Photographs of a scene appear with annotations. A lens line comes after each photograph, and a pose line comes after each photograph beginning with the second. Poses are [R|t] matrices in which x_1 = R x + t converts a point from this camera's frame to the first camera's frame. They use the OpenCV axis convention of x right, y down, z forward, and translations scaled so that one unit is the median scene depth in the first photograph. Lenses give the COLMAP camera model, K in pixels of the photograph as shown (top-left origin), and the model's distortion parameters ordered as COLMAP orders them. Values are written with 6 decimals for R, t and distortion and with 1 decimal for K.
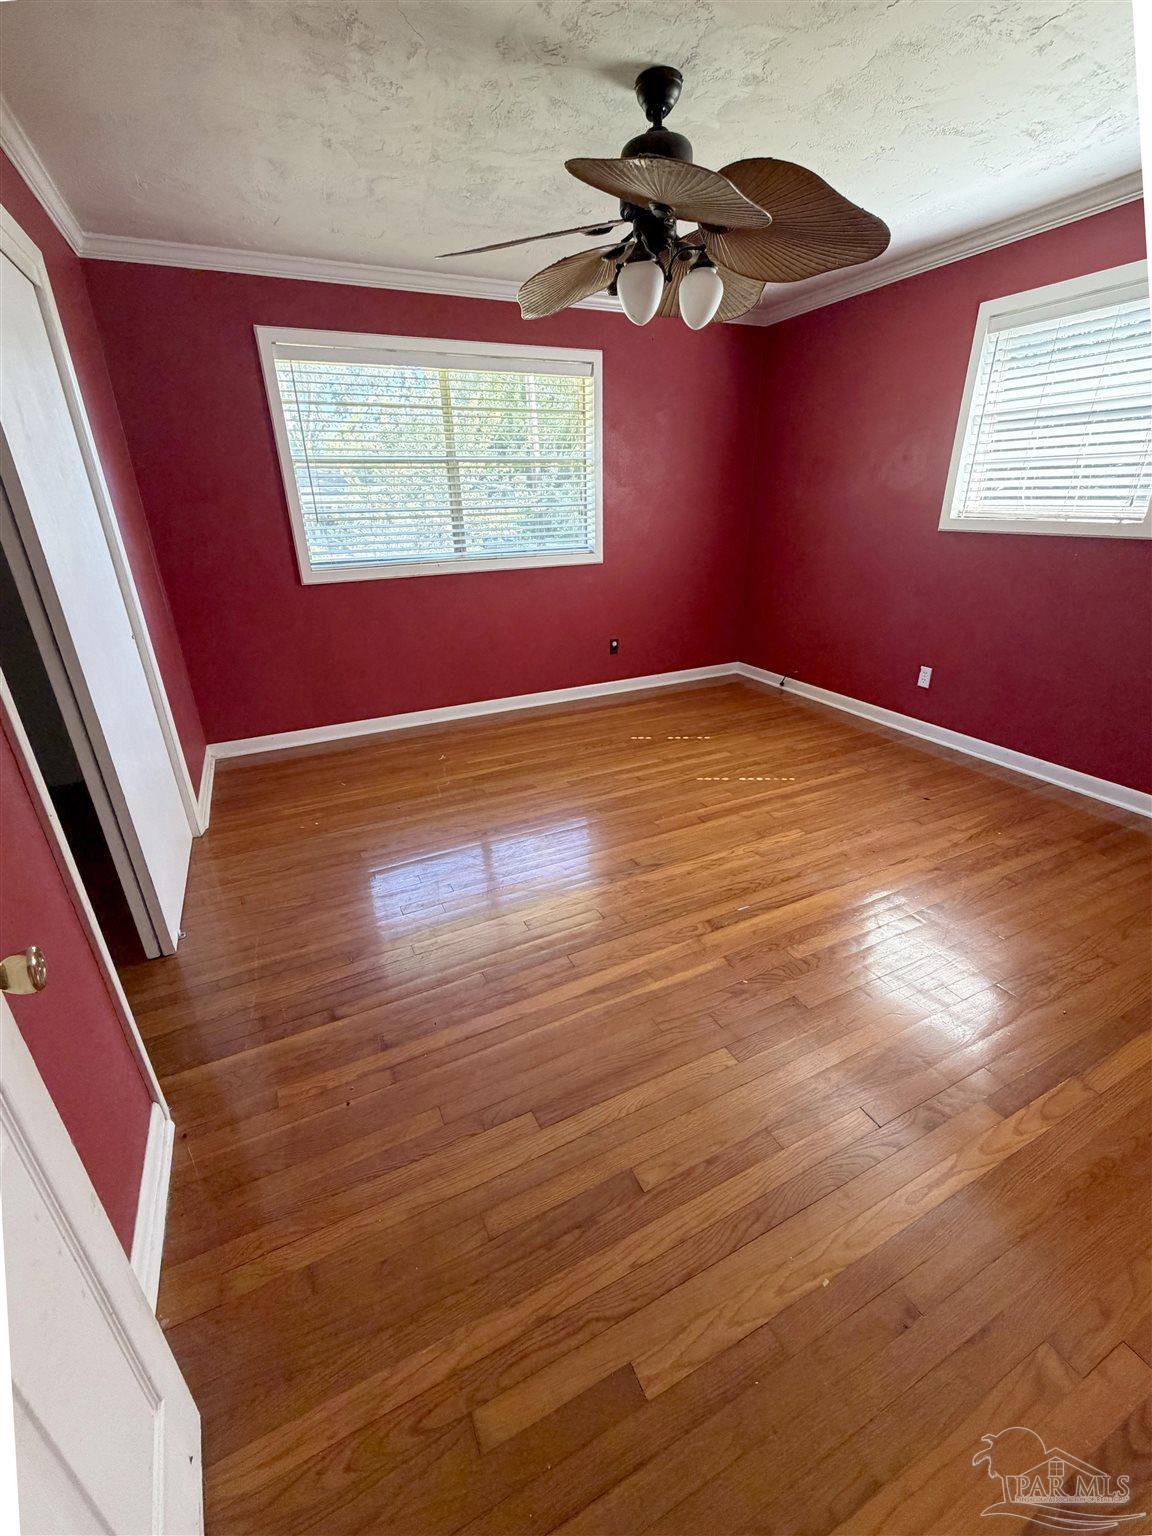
lens RADIAL K [[638.7, 0, 576.6], [0, 638.7, 763.6], [0, 0, 1]] dist [0.001851, 0.000265]
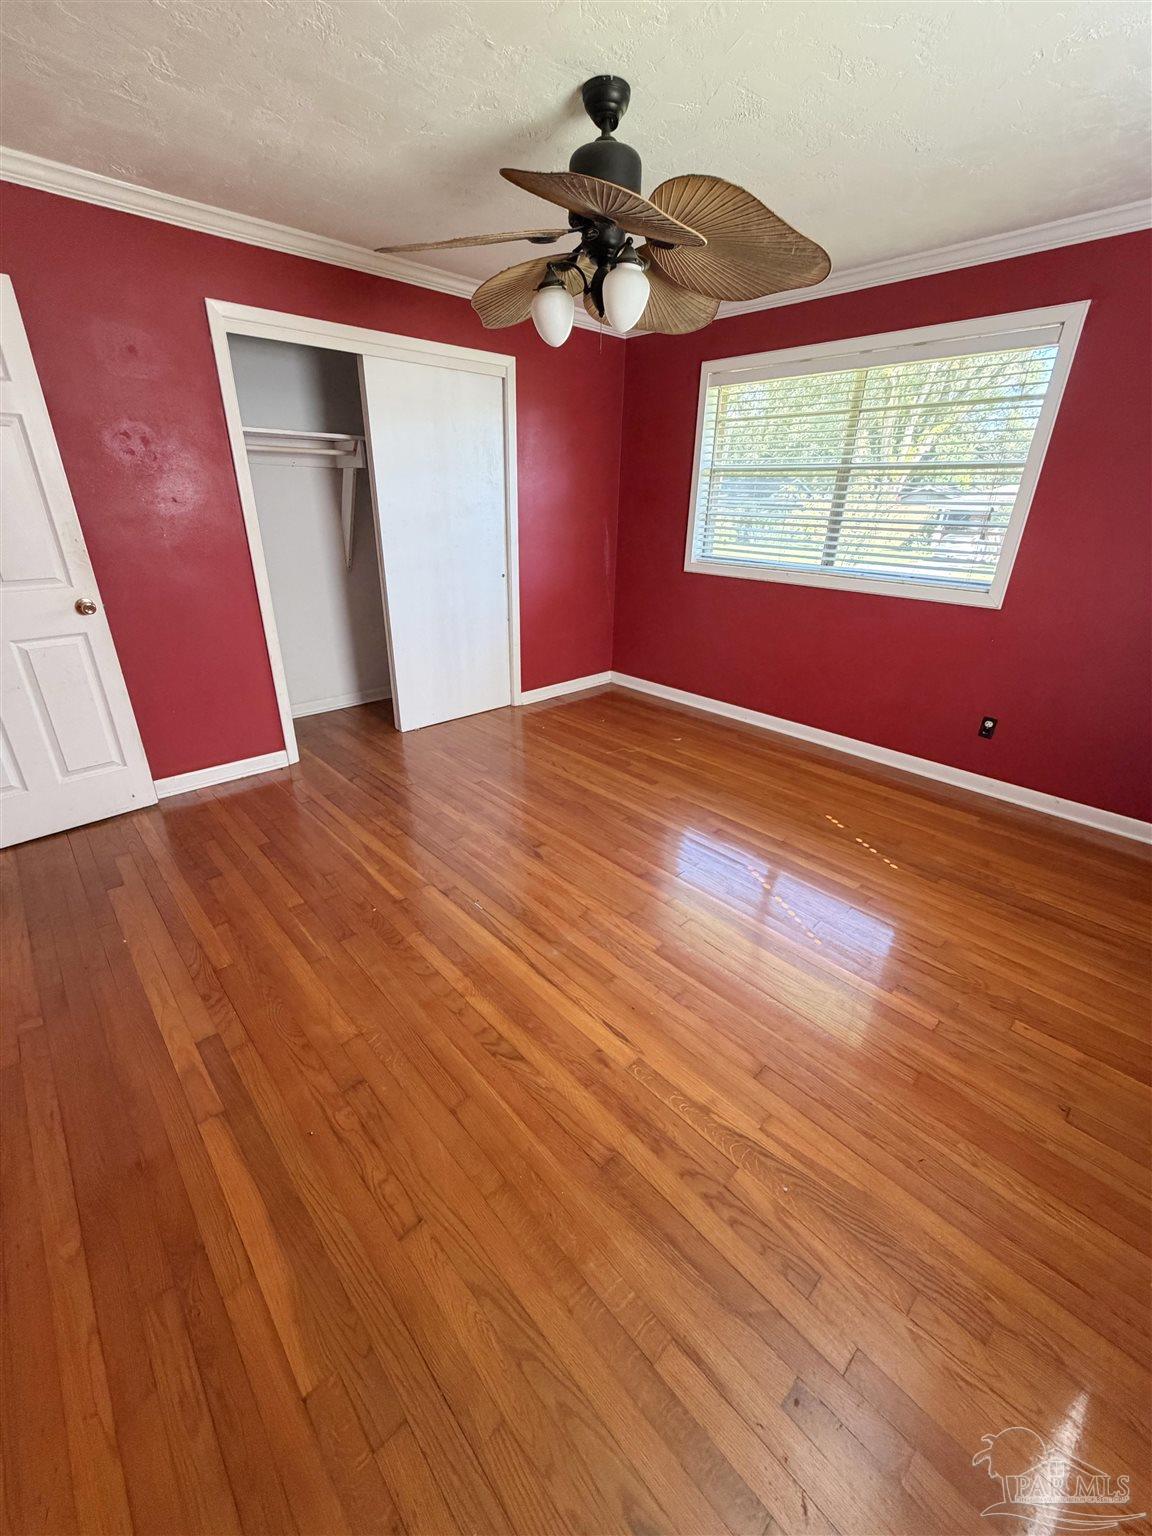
lens RADIAL K [[613.9, 0, 573.2], [0, 613.9, 763.3], [0, 0, 1]] dist [-0.001266, 0.000334]
pose [[0.292266, 0.406998, -0.865409, 0.753145], [-0.396386, 0.875084, 0.277681, -0.220436], [0.870321, 0.261879, 0.417086, 0.460788]]
